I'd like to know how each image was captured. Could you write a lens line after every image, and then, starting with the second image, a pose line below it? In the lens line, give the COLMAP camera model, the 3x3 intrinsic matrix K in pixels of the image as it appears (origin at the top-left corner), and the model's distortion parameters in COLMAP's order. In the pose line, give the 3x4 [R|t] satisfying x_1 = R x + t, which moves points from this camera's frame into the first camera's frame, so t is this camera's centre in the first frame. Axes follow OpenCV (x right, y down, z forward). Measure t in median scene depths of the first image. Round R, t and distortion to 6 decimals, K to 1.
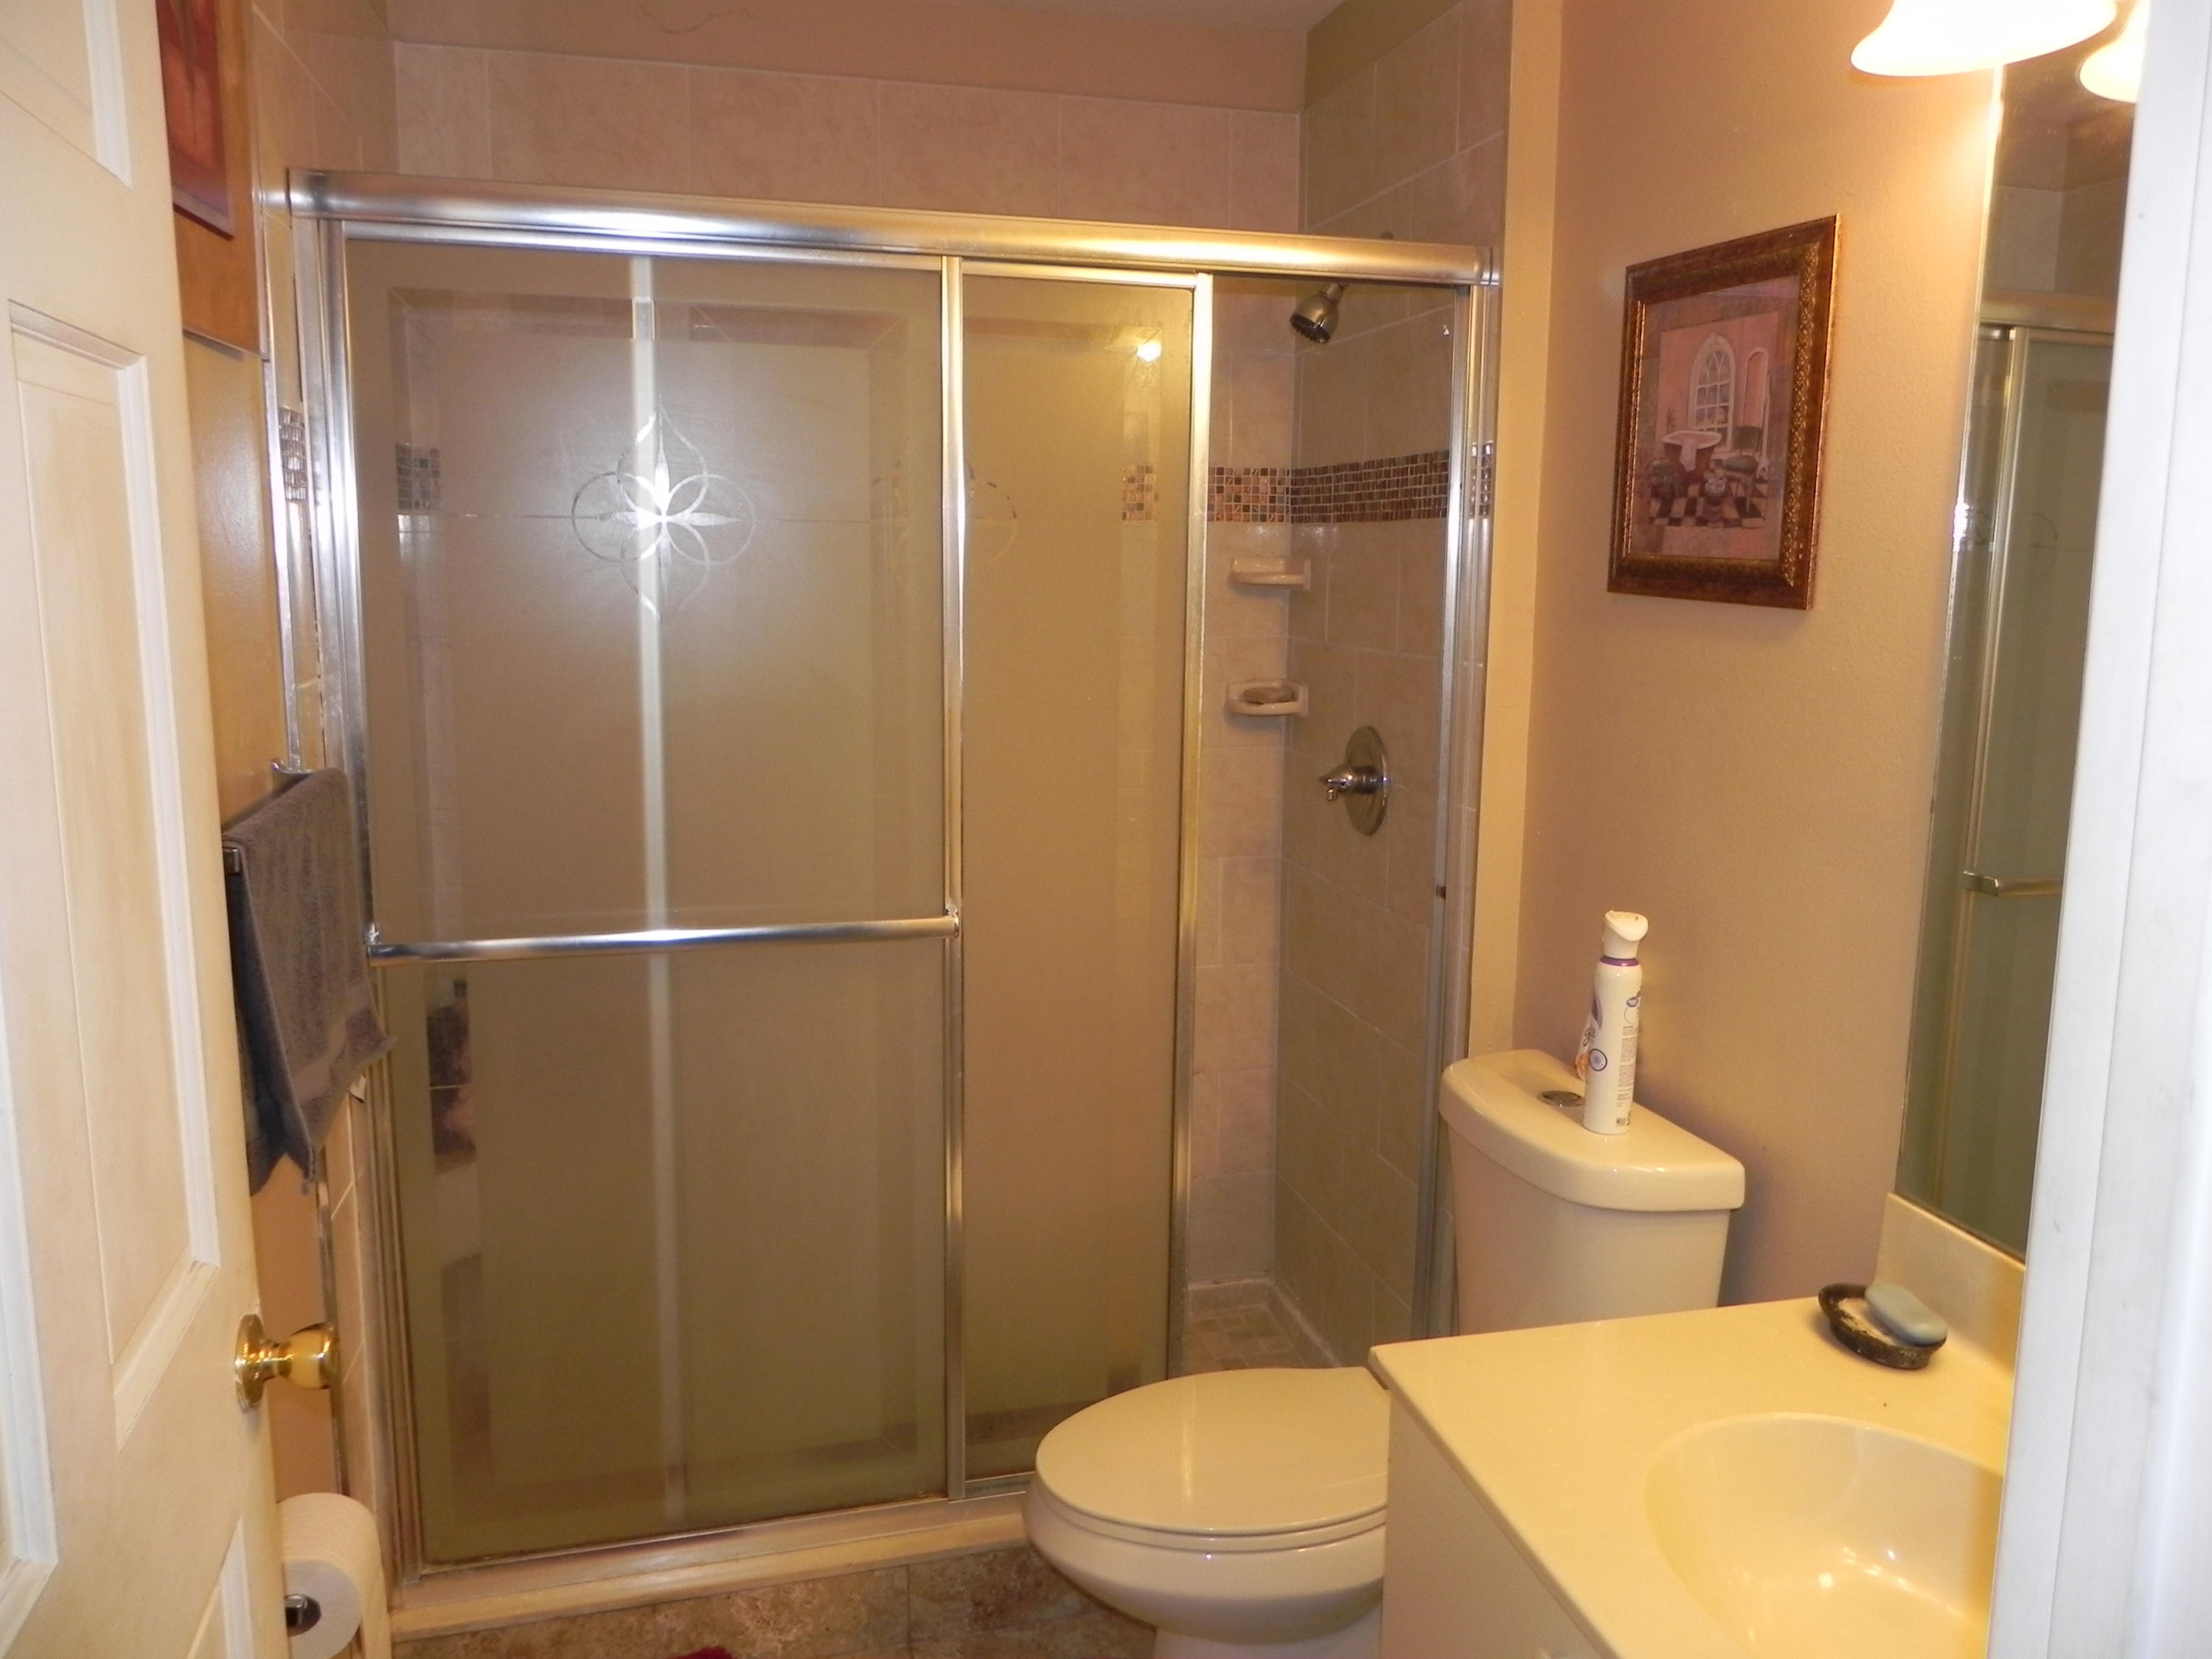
lens RADIAL K [[1668.3, 0, 1097.2], [0, 1668.3, 823.2], [0, 0, 1]] dist [-0.032540, 0.004607]
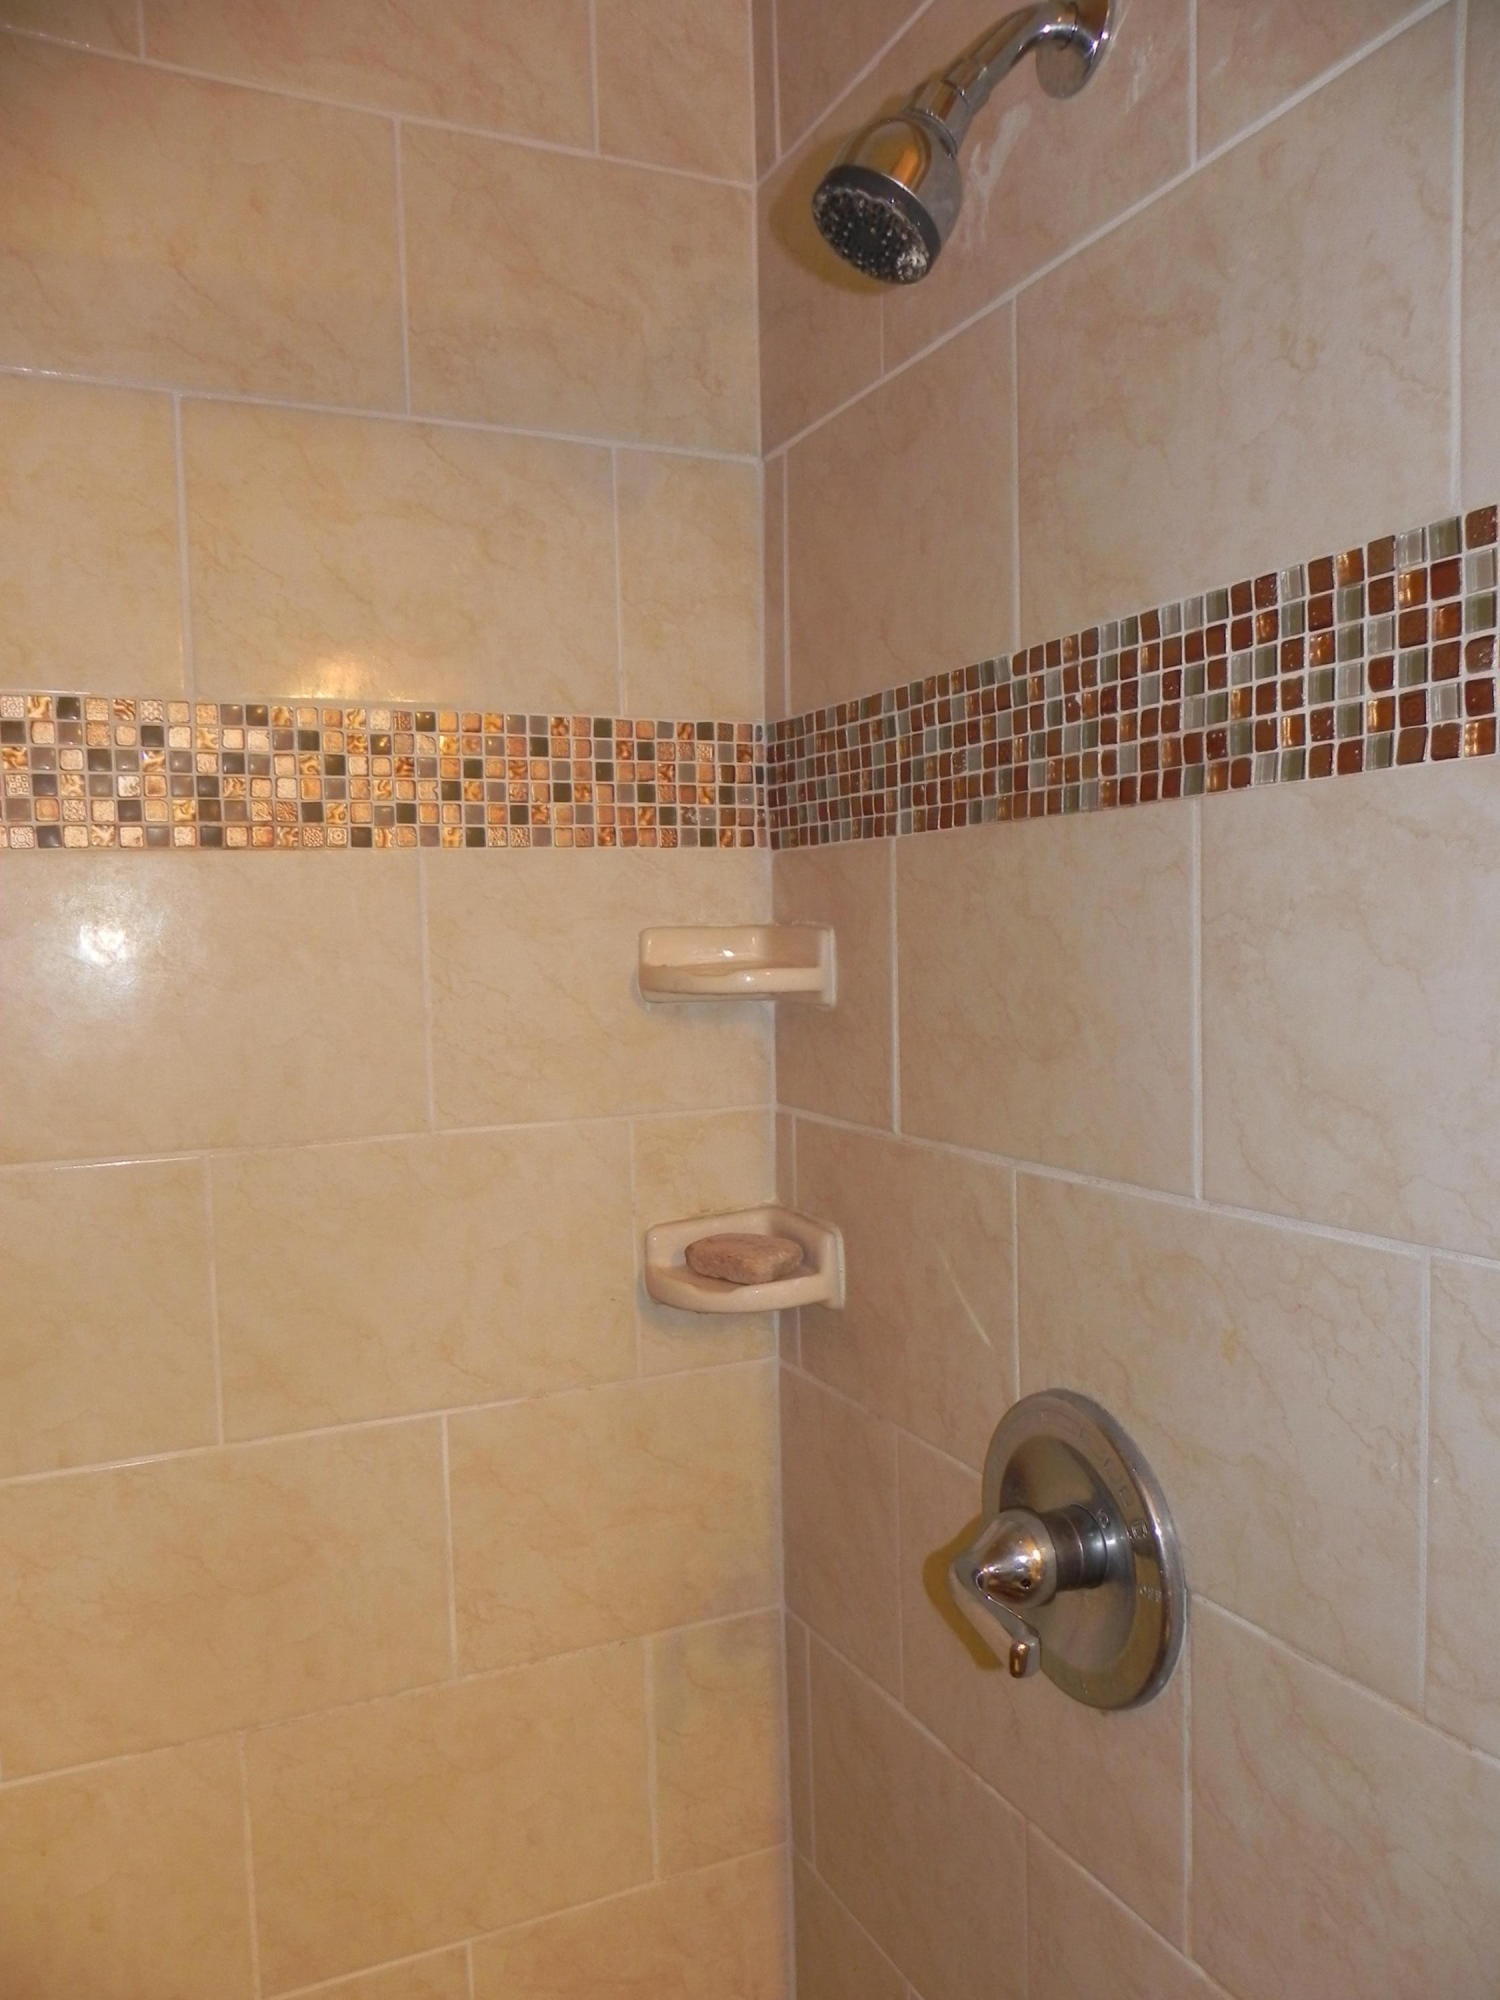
lens RADIAL K [[1508.4, 0, 745.2], [0, 1508.4, 1010.8], [0, 0, 1]] dist [-0.032540, 0.004607]
pose [[0.981053, -0.043584, 0.188774, 0.034654], [0.063721, 0.992747, -0.101949, -0.100009], [-0.182962, 0.112046, 0.976714, 0.630445]]
